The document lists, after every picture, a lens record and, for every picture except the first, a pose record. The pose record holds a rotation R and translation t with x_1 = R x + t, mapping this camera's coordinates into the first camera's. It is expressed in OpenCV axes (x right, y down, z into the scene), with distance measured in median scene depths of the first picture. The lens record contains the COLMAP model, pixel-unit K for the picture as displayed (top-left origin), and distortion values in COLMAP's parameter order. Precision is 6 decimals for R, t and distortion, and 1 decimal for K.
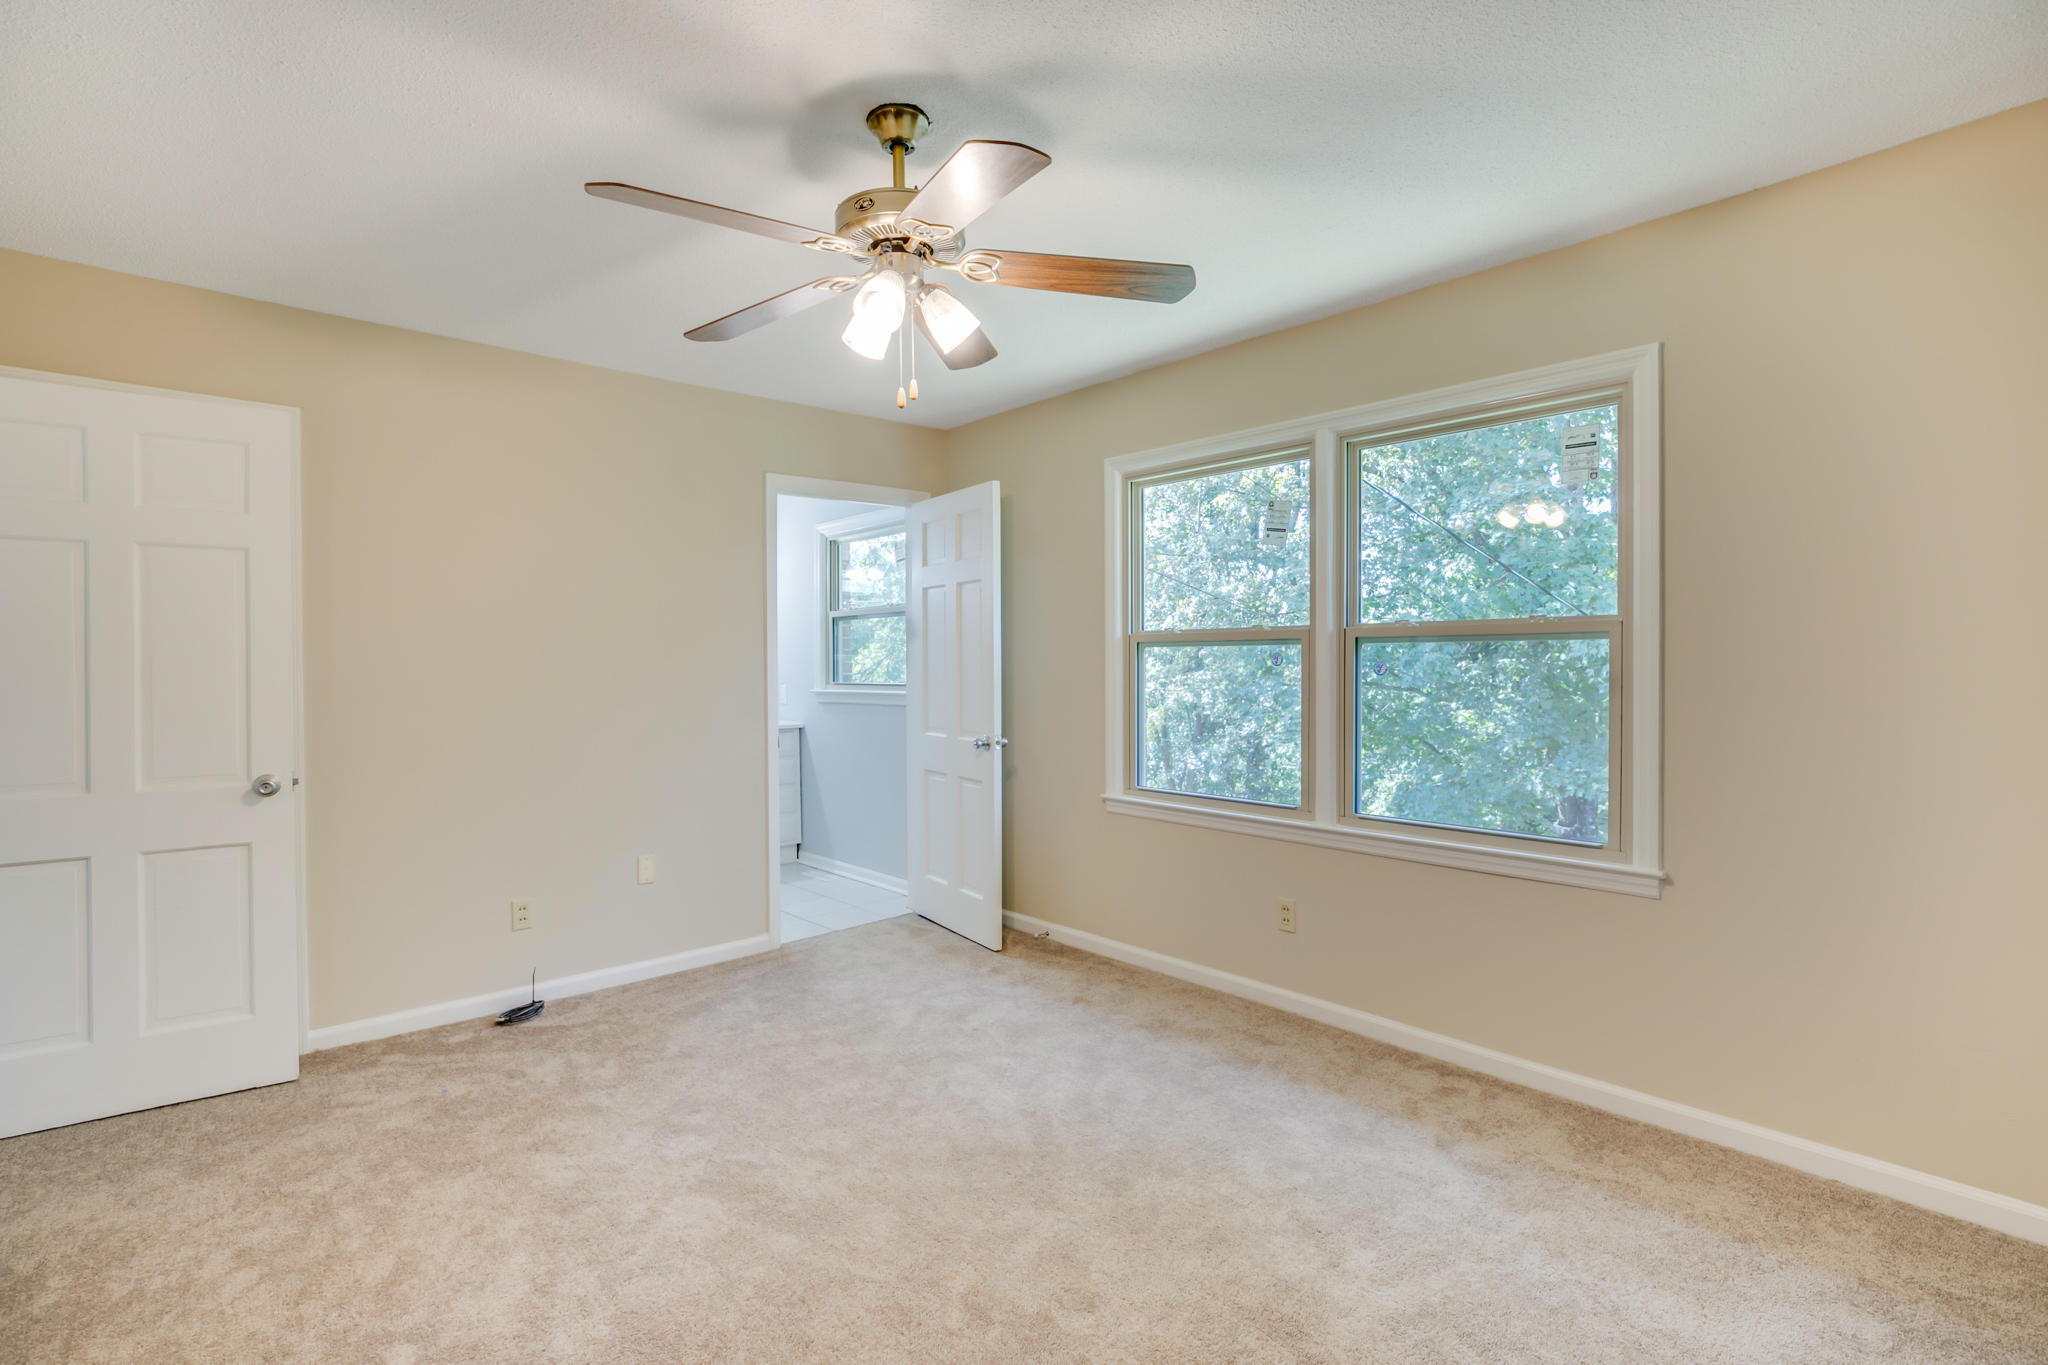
lens RADIAL K [[944.3, 0, 1031.9], [0, 944.3, 676.6], [0, 0, 1]] dist [-0.027198, 0.003001]
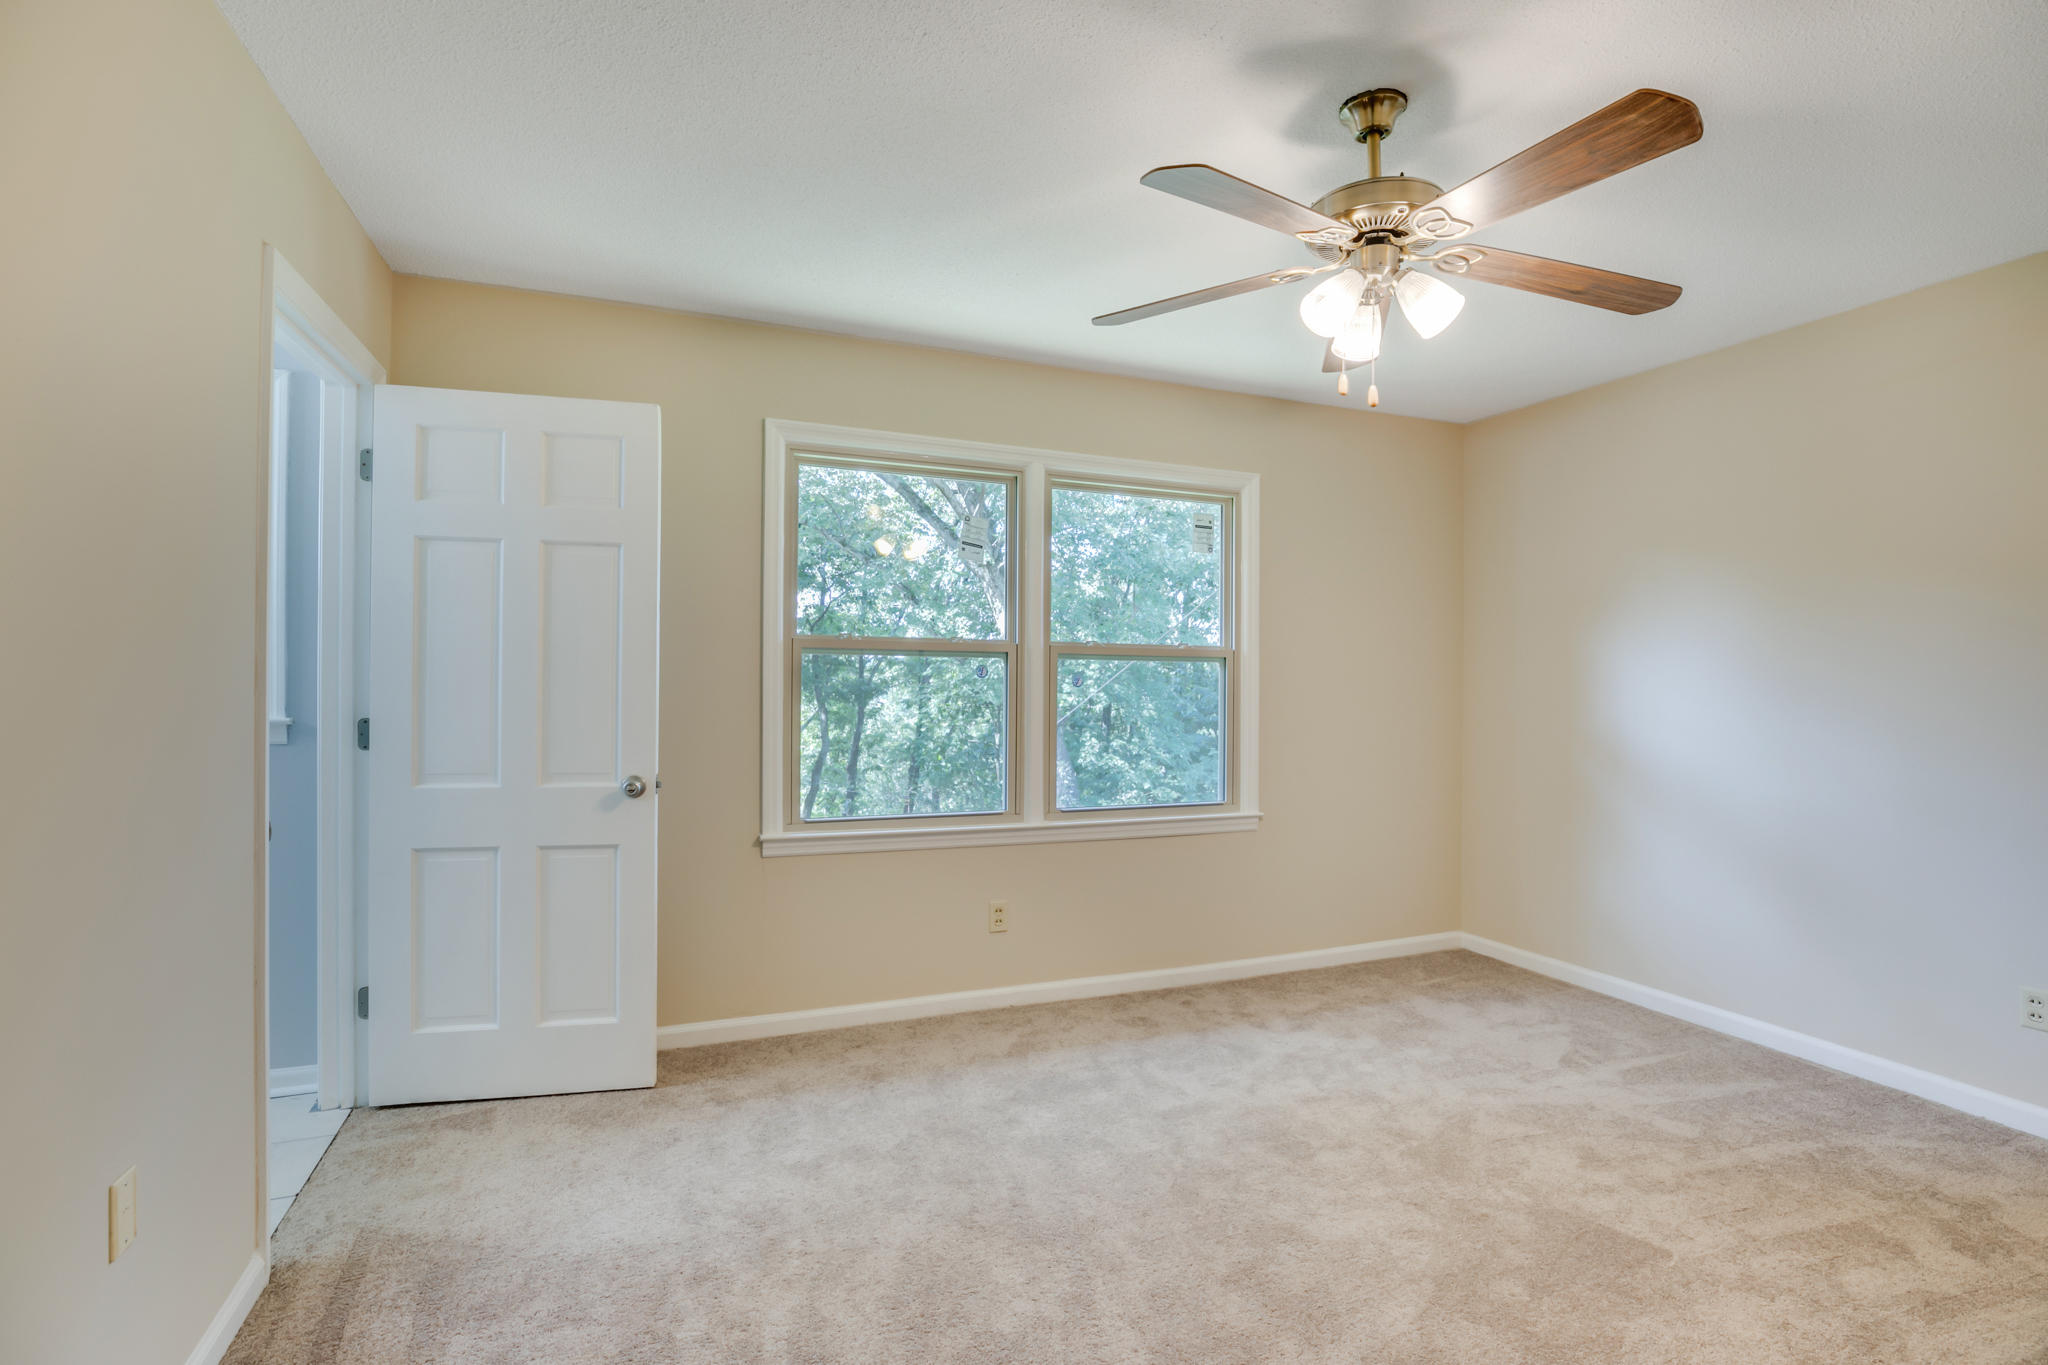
lens RADIAL K [[944.3, 0, 1027.3], [0, 944.3, 691.1], [0, 0, 1]] dist [-0.027198, 0.003001]
pose [[0.344700, -0.006309, 0.938692, -0.730350], [-0.000247, 0.999977, 0.006812, -0.004382], [-0.938713, -0.002580, 0.344690, 0.632892]]
